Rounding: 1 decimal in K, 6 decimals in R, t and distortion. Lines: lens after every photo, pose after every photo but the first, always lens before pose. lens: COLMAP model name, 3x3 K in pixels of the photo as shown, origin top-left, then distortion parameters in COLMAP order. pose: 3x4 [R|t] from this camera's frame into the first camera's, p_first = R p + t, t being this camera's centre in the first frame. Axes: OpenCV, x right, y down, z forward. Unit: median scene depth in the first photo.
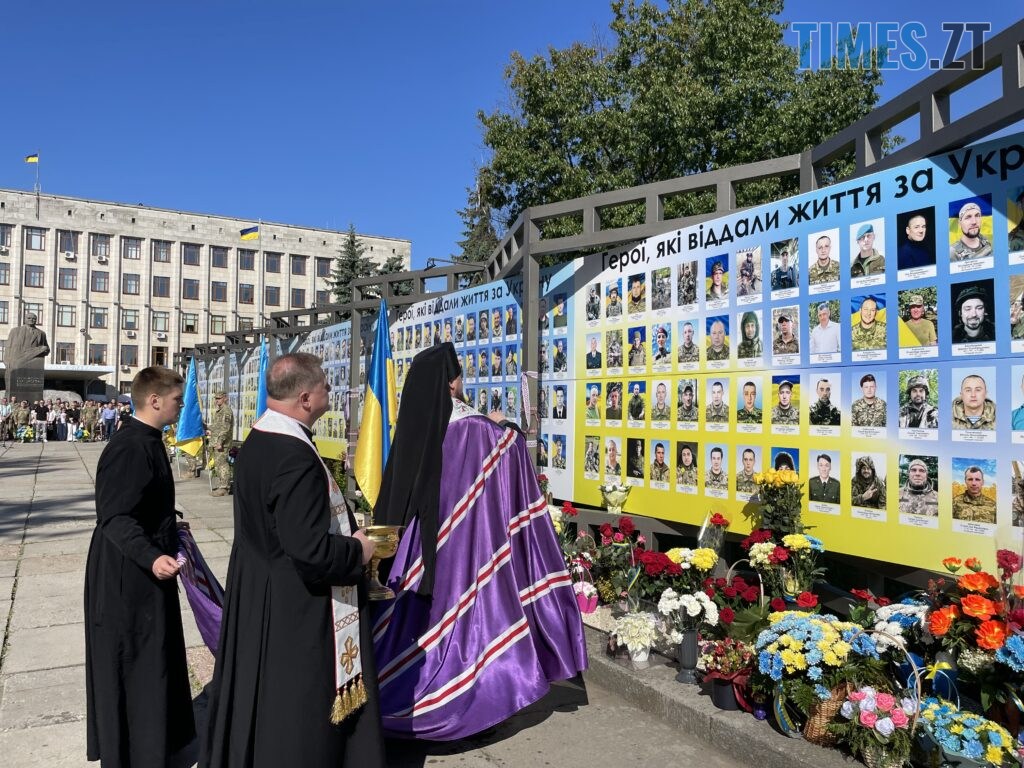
lens RADIAL K [[778.5, 0, 514.8], [0, 778.5, 375.3], [0, 0, 1]] dist [0.089746, -0.128715]
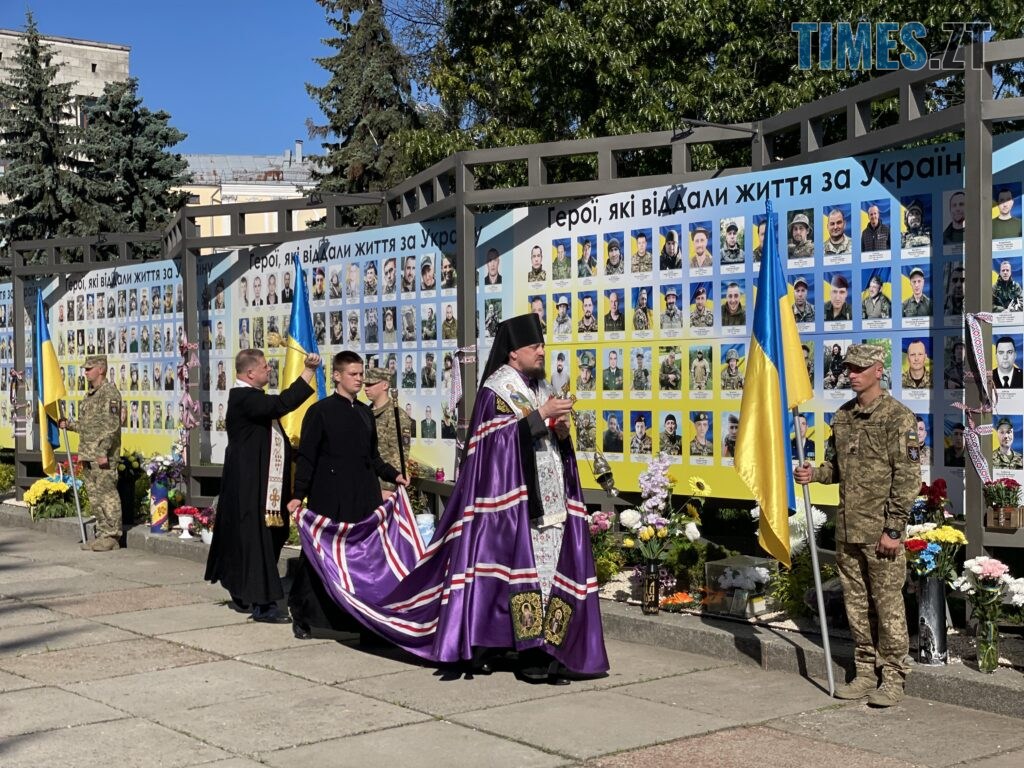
lens RADIAL K [[1539.2, 0, 476.6], [0, 1539.2, 400.5], [0, 0, 1]] dist [0.081348, 0.000000]
pose [[0.992594, -0.021406, 0.119575, -0.660366], [0.014867, 0.998358, 0.055315, -0.011868], [-0.120563, -0.053127, 0.991283, -0.216284]]
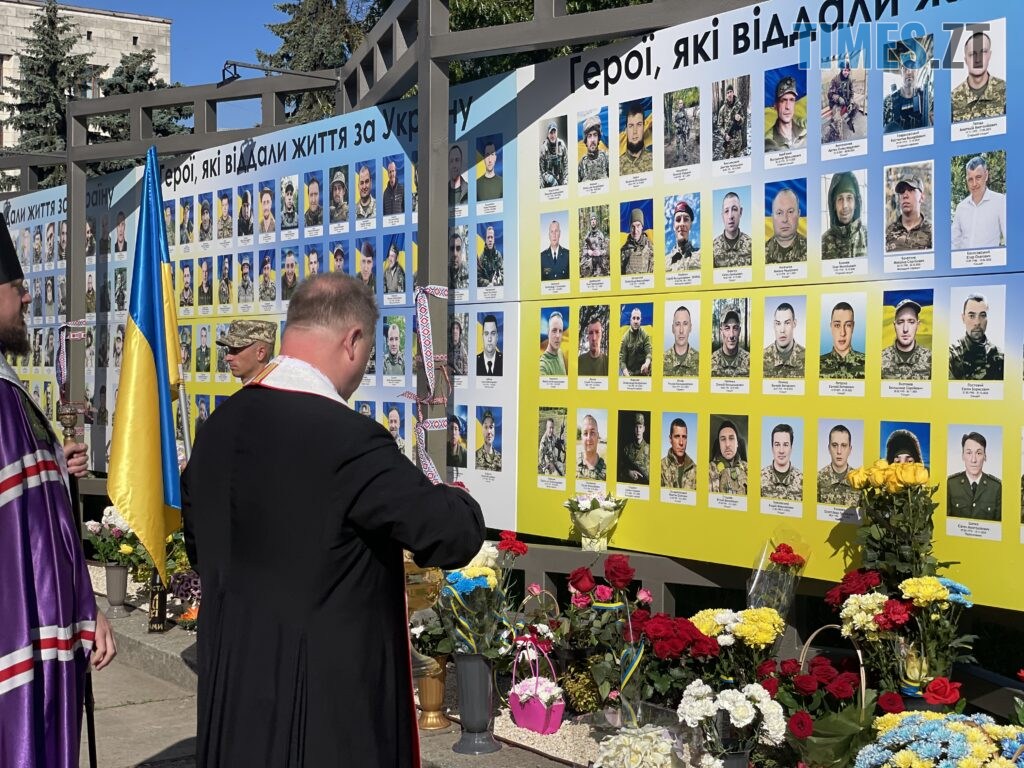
lens RADIAL K [[1539.2, 0, 522.7], [0, 1539.2, 375.9], [0, 0, 1]] dist [0.081348, 0.000000]
pose [[0.996026, -0.009055, 0.088601, -0.015834], [0.004398, 0.998605, 0.052617, 0.001659], [-0.088954, -0.052018, 0.994676, -0.043845]]
